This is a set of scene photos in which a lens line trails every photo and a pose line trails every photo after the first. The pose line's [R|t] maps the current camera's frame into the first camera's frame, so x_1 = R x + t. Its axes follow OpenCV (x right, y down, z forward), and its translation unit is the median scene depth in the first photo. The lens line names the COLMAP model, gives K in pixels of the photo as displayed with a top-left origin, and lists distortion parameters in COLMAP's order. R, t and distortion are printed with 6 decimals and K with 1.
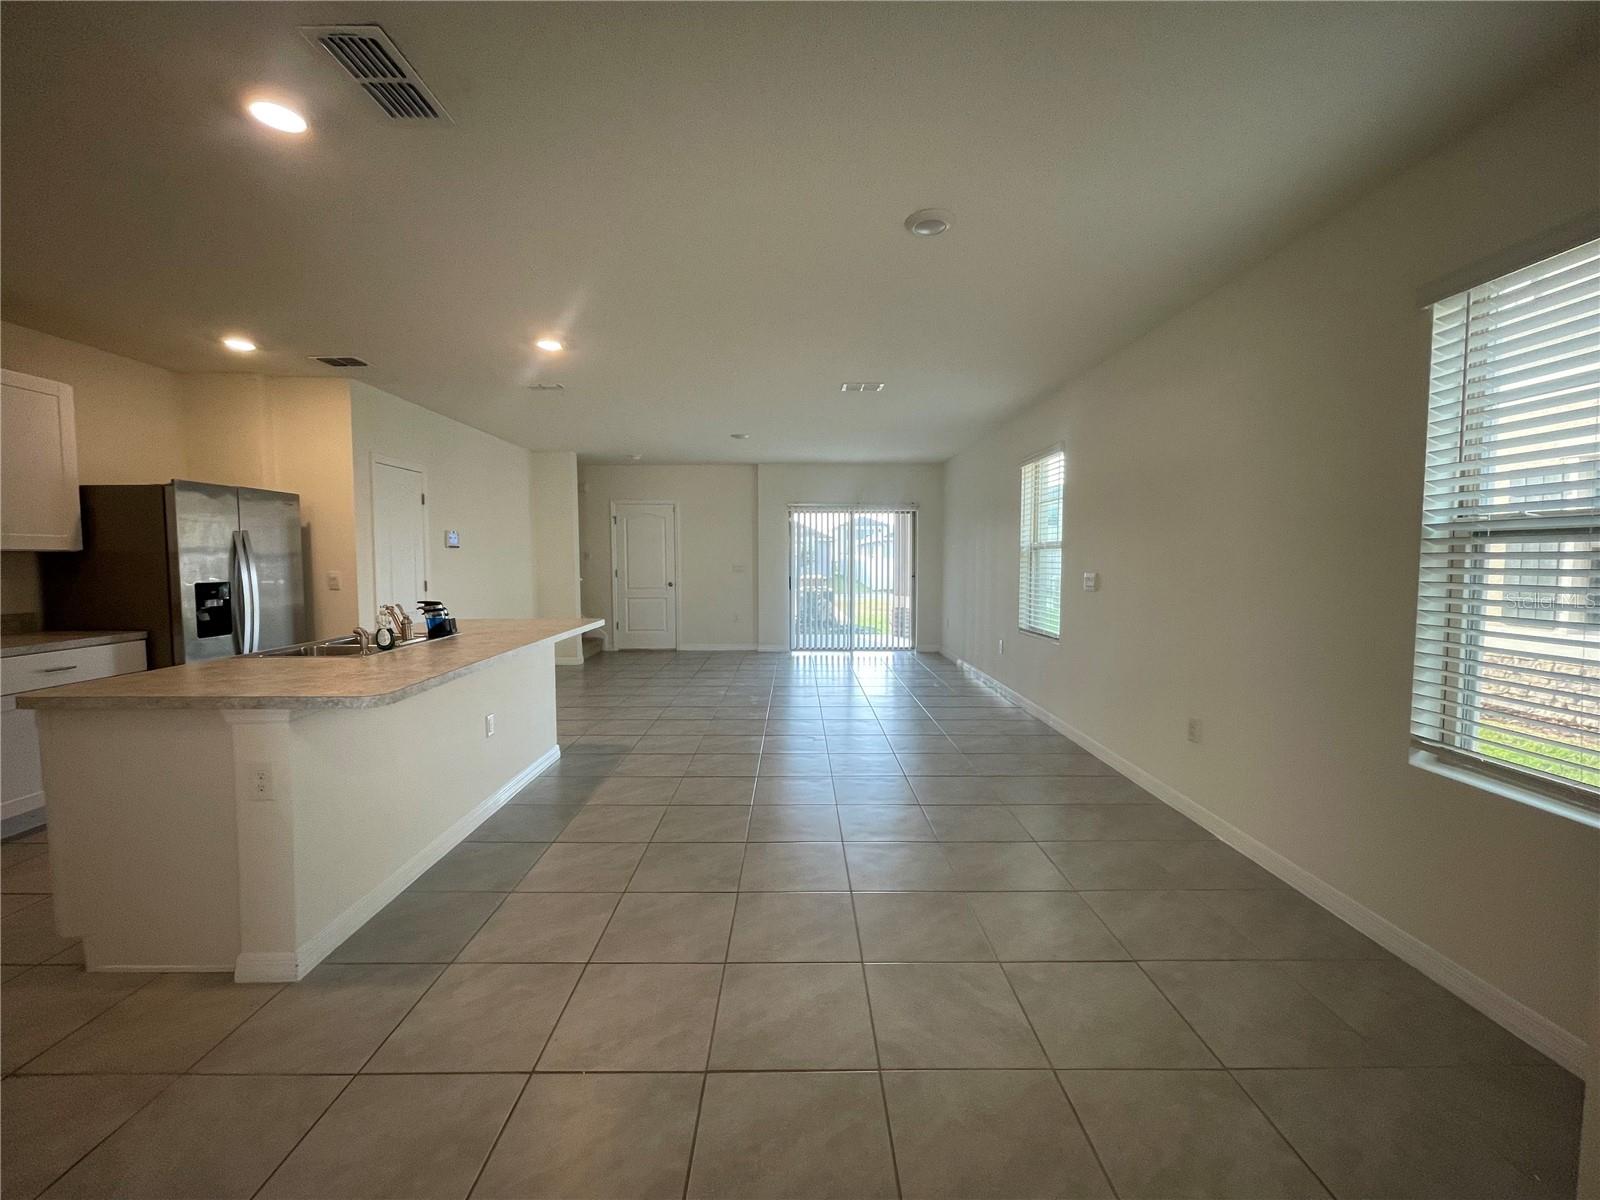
lens RADIAL K [[646.7, 0, 796.3], [0, 646.7, 594.5], [0, 0, 1]] dist [-0.002440, 0.000081]
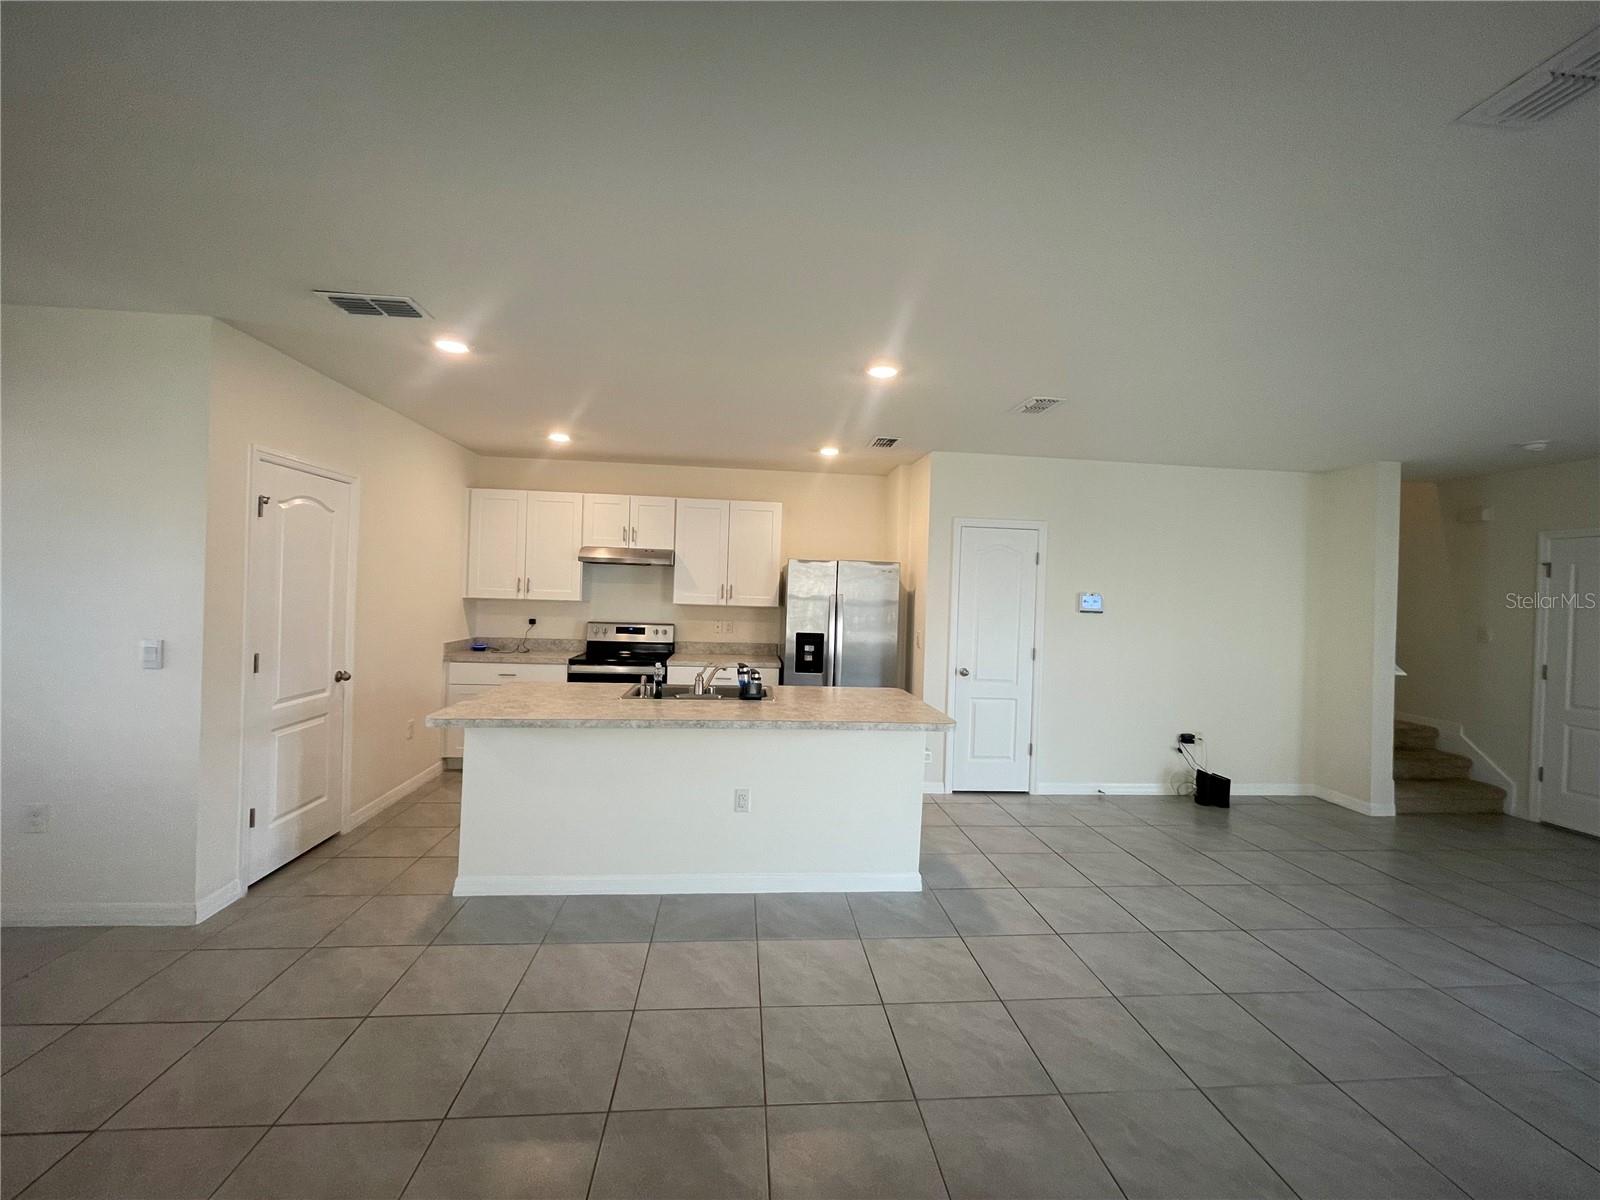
lens RADIAL K [[646.7, 0, 799.1], [0, 646.7, 593.3], [0, 0, 1]] dist [-0.002440, 0.000081]
pose [[0.087525, 0.005811, -0.996145, 0.364490], [-0.089941, 0.995945, -0.002093, -0.081446], [0.992094, 0.089777, 0.087693, 0.724839]]
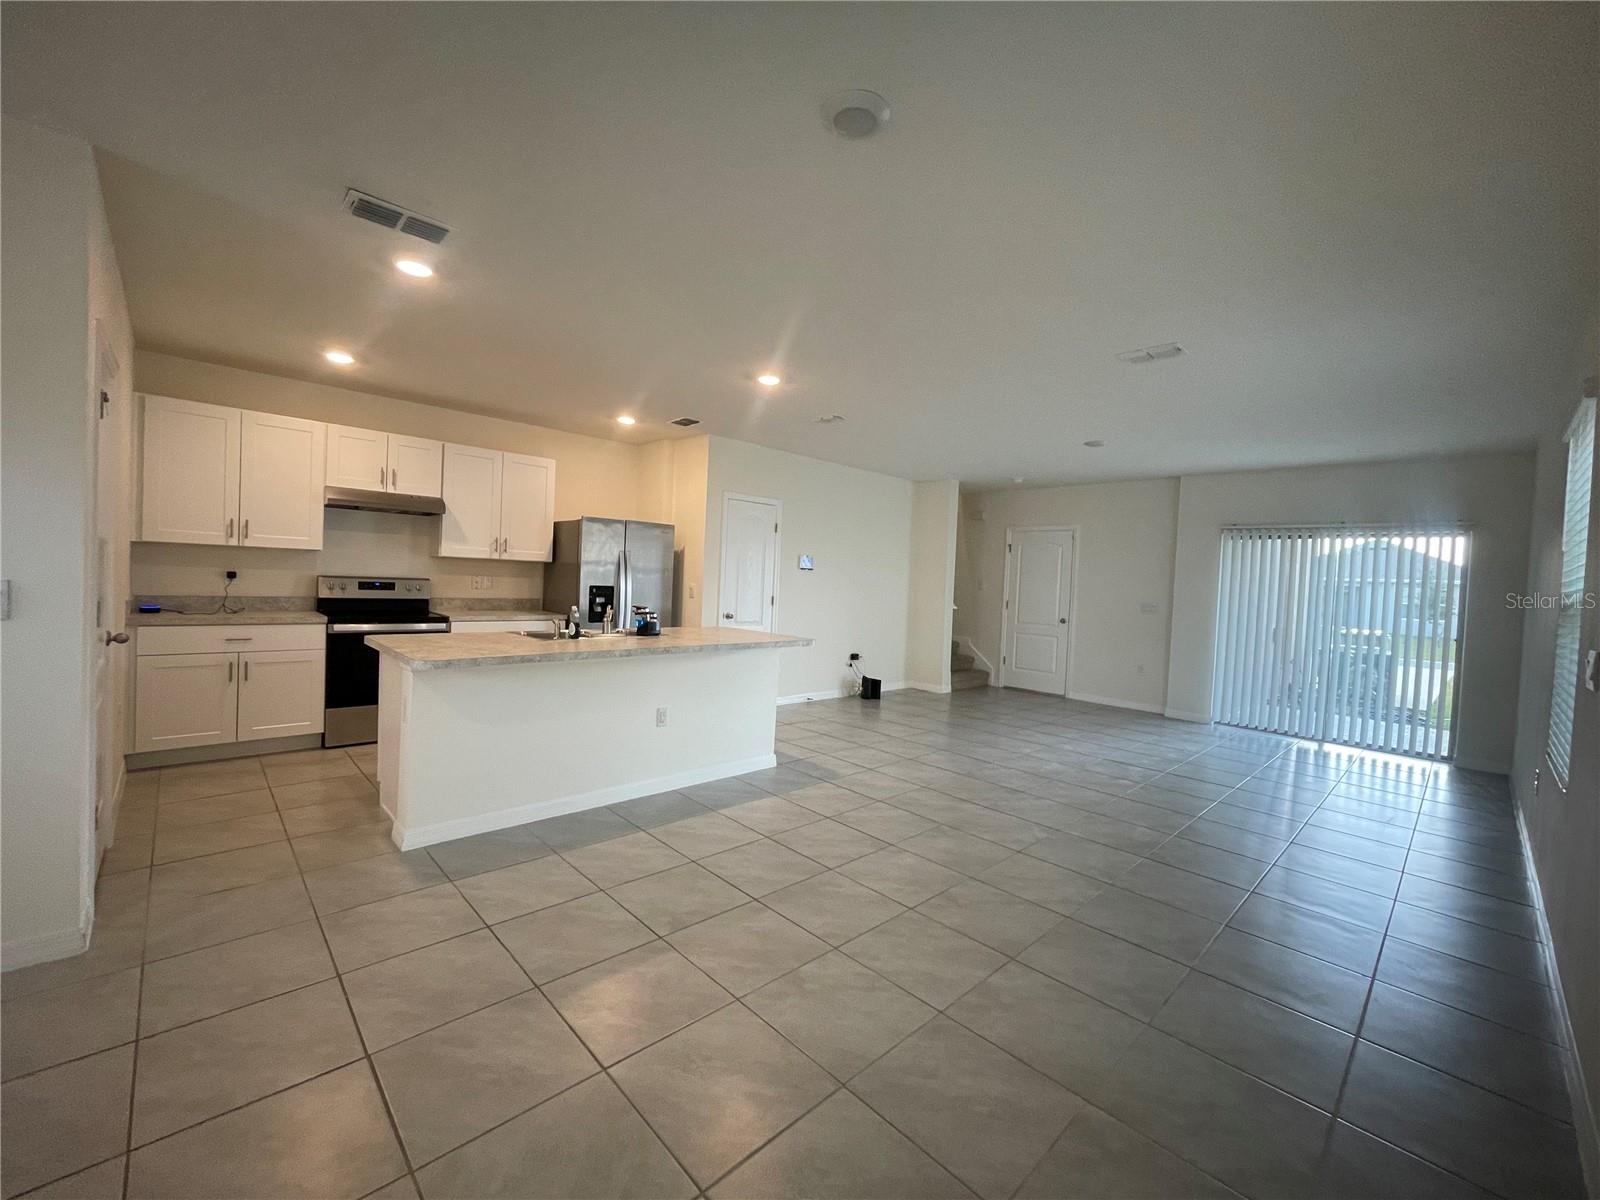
lens RADIAL K [[646.7, 0, 796.2], [0, 646.7, 593.2], [0, 0, 1]] dist [-0.002440, 0.000081]
pose [[0.685028, 0.050075, -0.726794, 0.387755], [-0.088596, 0.995956, -0.014884, -0.016122], [0.723109, 0.074587, 0.686695, 0.270304]]
